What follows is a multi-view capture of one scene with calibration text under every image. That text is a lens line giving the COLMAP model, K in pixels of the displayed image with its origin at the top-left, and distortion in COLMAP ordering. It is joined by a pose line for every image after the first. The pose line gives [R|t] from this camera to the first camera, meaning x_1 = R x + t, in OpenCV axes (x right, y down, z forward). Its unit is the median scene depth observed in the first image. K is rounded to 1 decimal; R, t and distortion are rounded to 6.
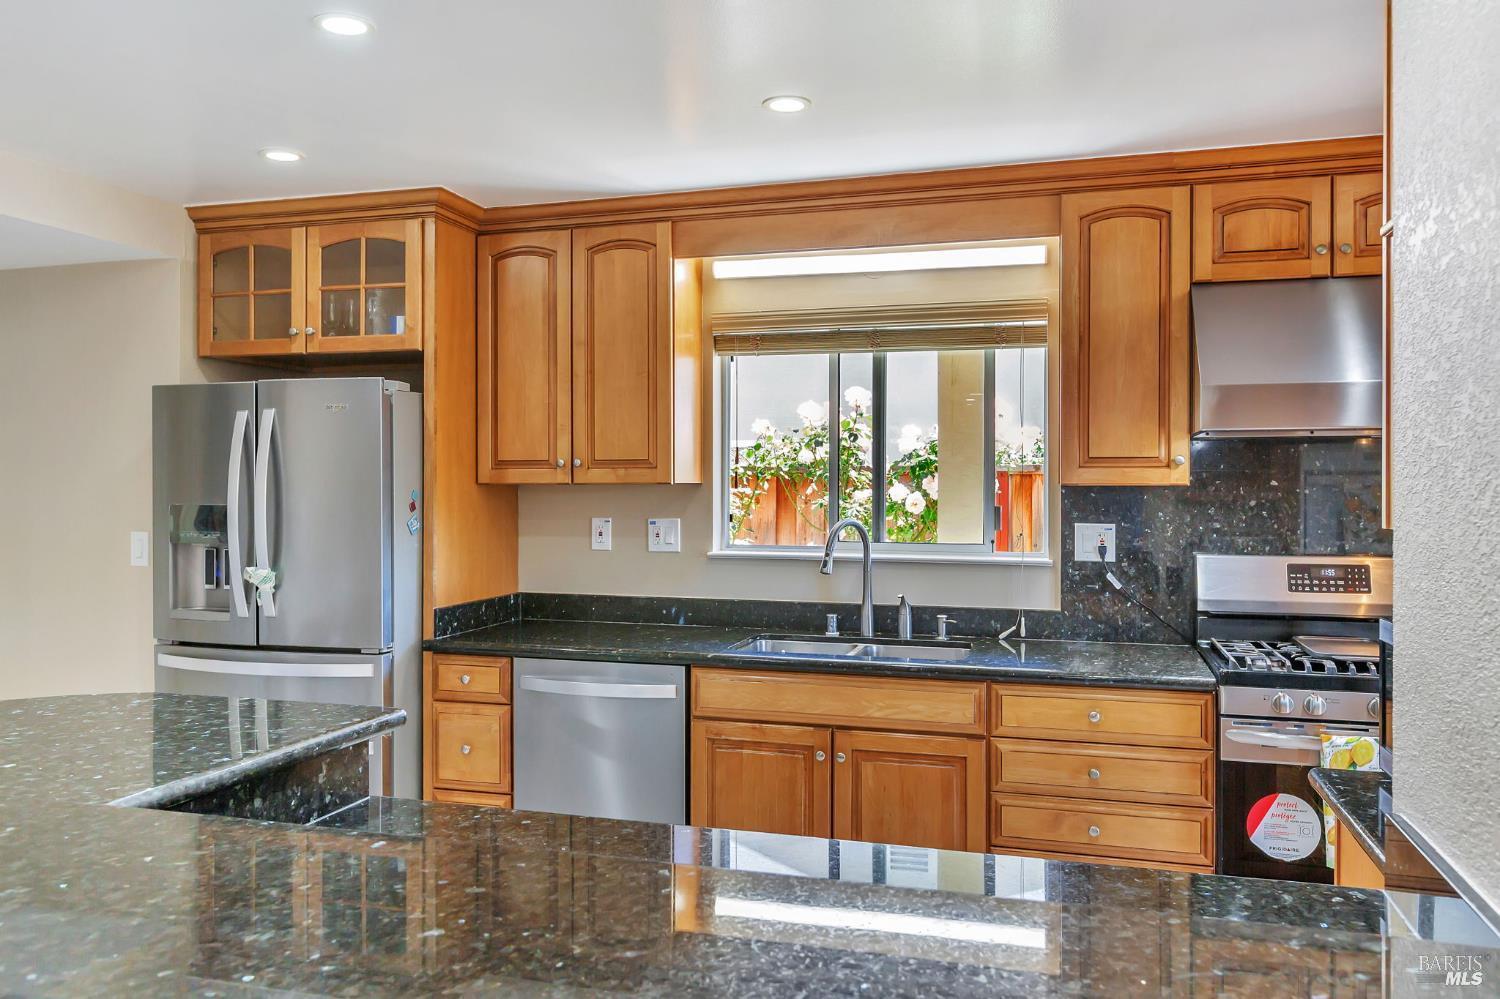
lens RADIAL K [[1107.1, 0, 751.4], [0, 1107.1, 491.1], [0, 0, 1]] dist [0.004814, -0.001052]
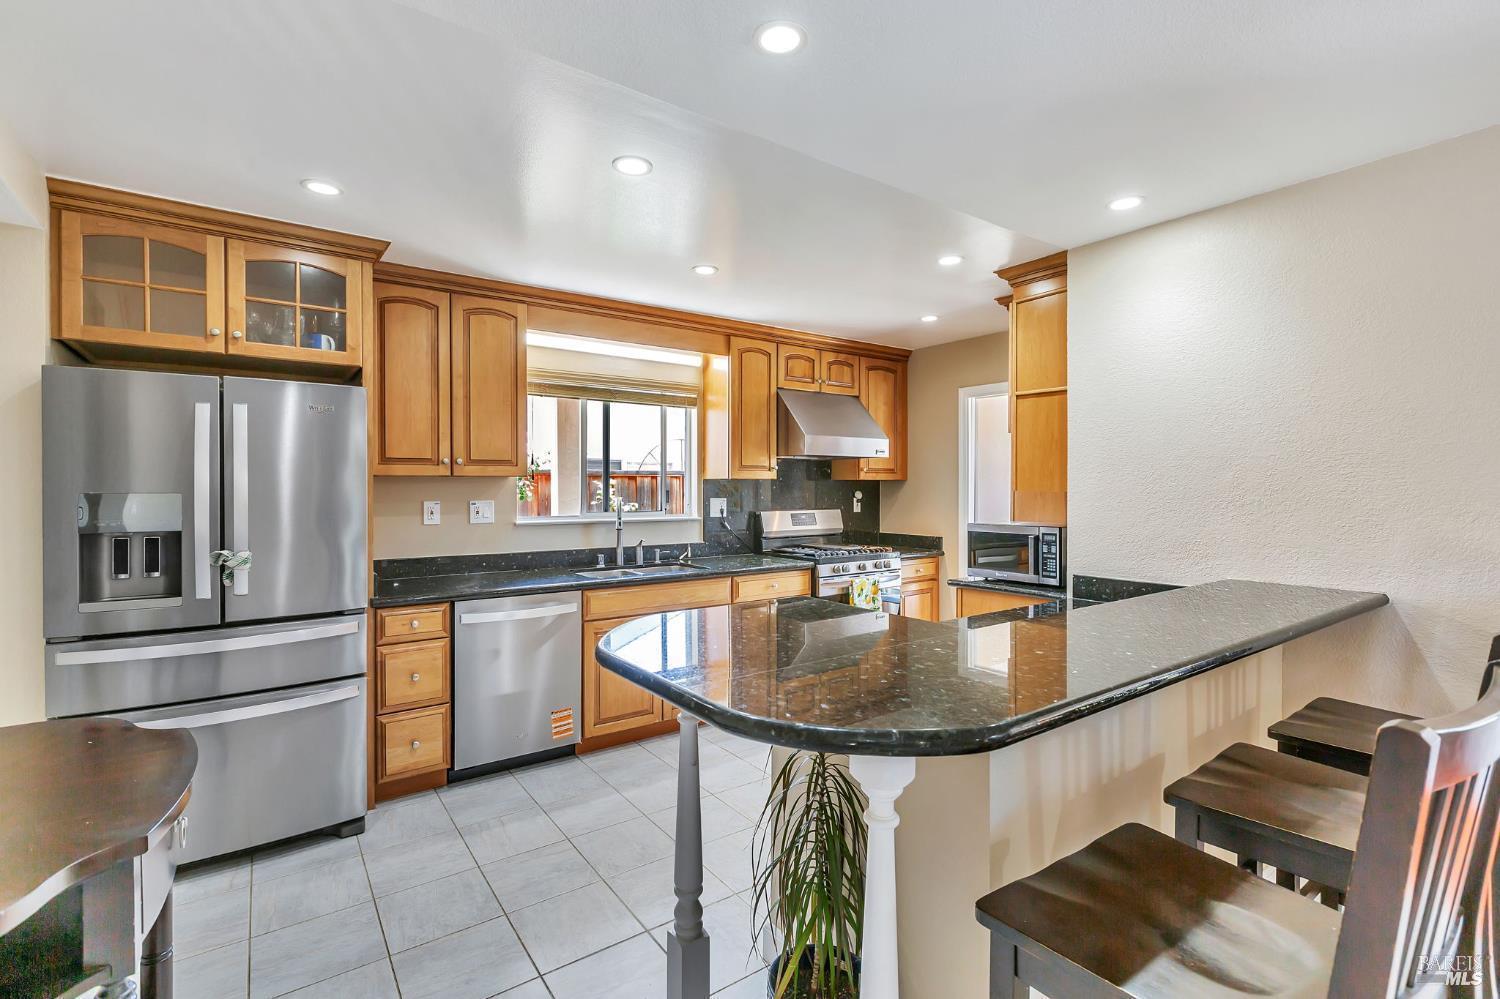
lens RADIAL K [[671.8, 0, 729.0], [0, 671.8, 489.7], [0, 0, 1]] dist [0.003089, 0.000552]
pose [[0.629956, -0.004825, 0.776616, -0.623751], [0.002236, 0.999988, 0.004399, 0.007838], [-0.776628, -0.001034, 0.629959, 0.203967]]
